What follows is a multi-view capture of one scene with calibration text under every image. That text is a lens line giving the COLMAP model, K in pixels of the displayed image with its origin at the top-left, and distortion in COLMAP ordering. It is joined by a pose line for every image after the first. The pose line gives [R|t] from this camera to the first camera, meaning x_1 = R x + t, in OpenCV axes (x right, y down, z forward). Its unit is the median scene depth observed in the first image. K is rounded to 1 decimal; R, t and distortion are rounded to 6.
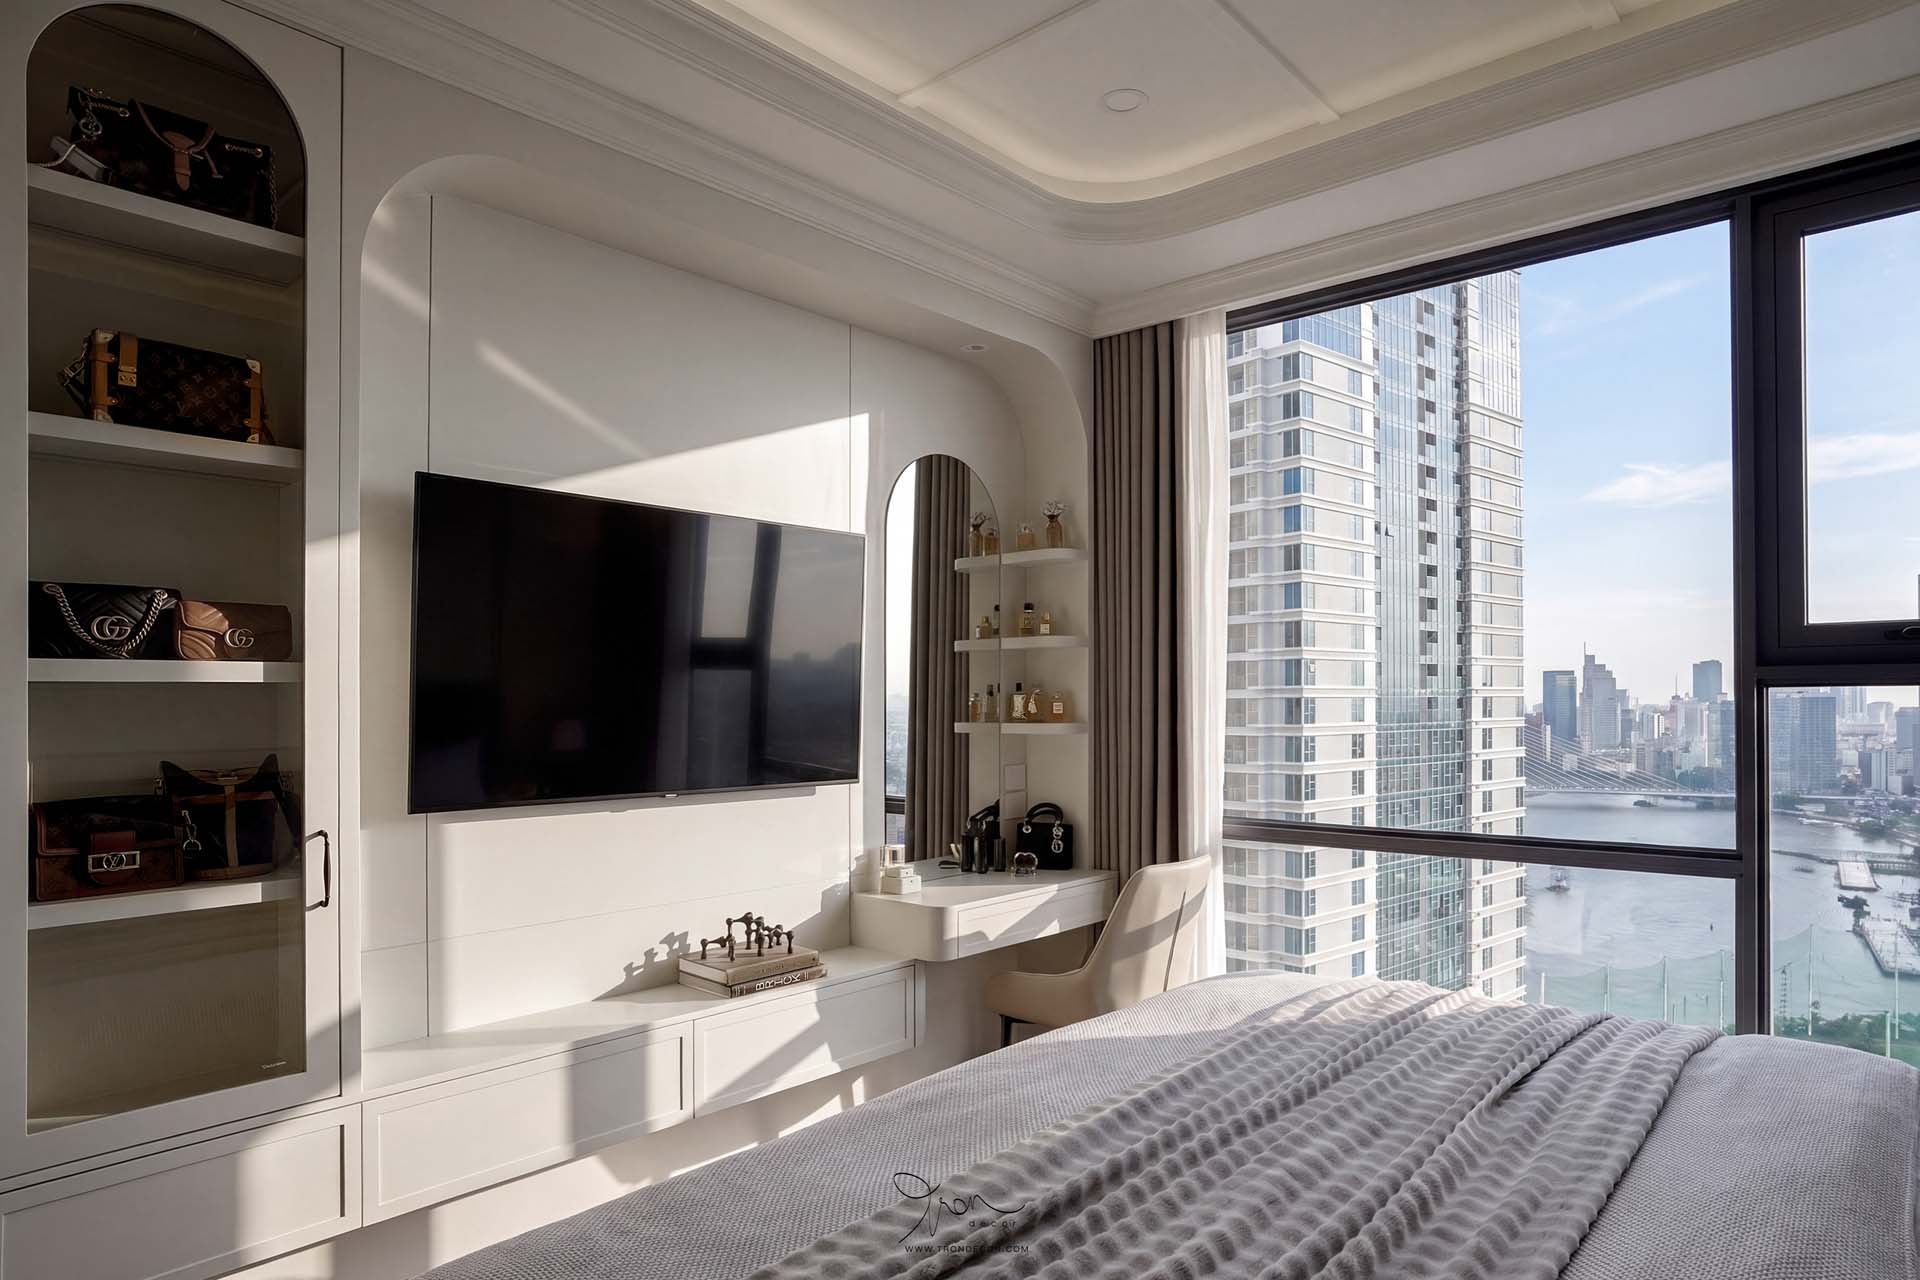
lens RADIAL K [[1202.1, 0, 1007.9], [0, 1202.1, 716.1], [0, 0, 1]] dist [-0.026231, 0.011552]
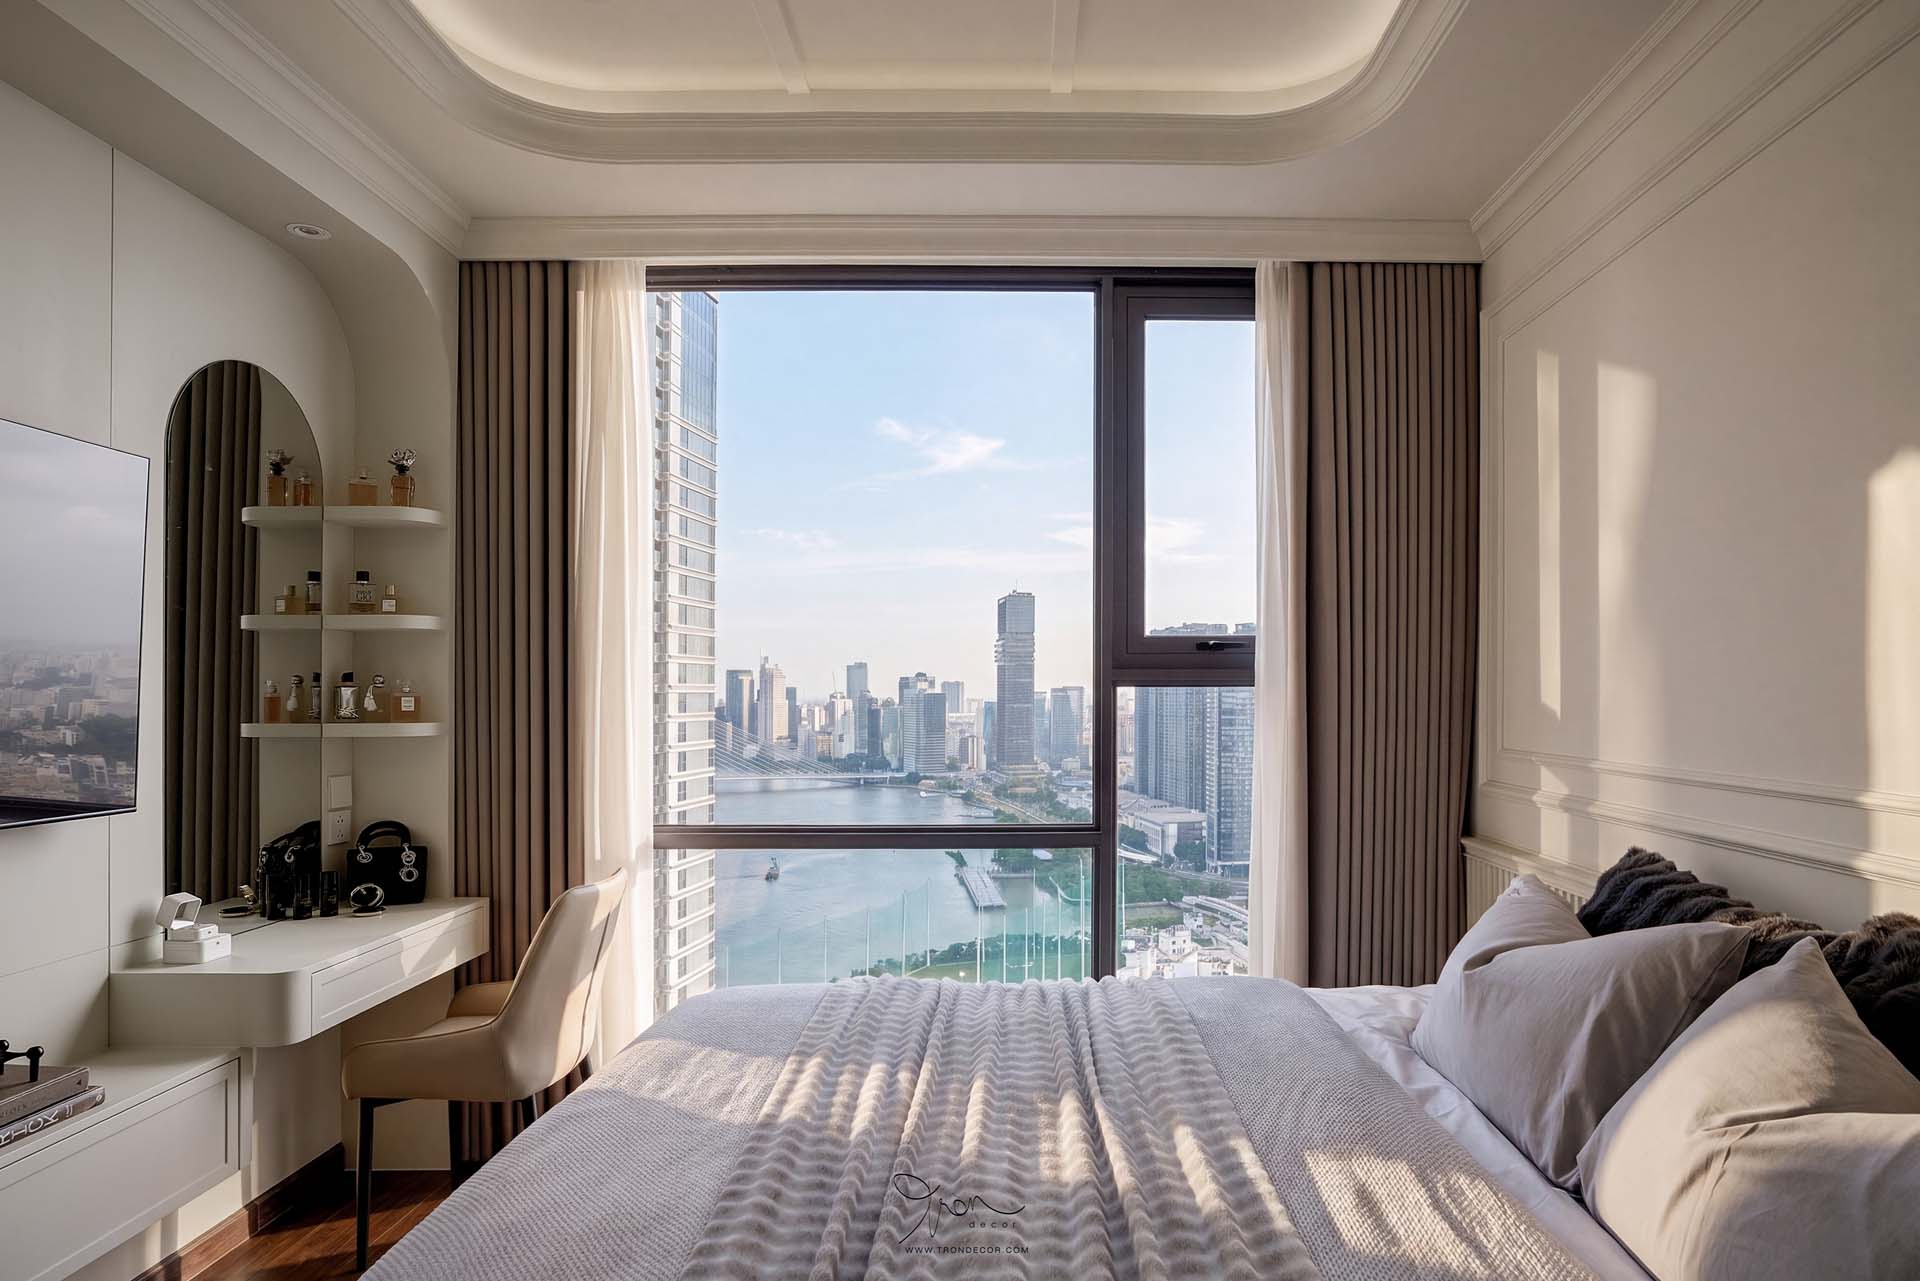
lens RADIAL K [[1133.5, 0, 969.5], [0, 1133.5, 703.6], [0, 0, 1]] dist [-0.017699, 0.004755]
pose [[0.750293, -0.004821, 0.661088, -0.178665], [0.003426, 0.999988, 0.003404, -0.008406], [-0.661097, -0.000289, 0.750301, 0.178892]]
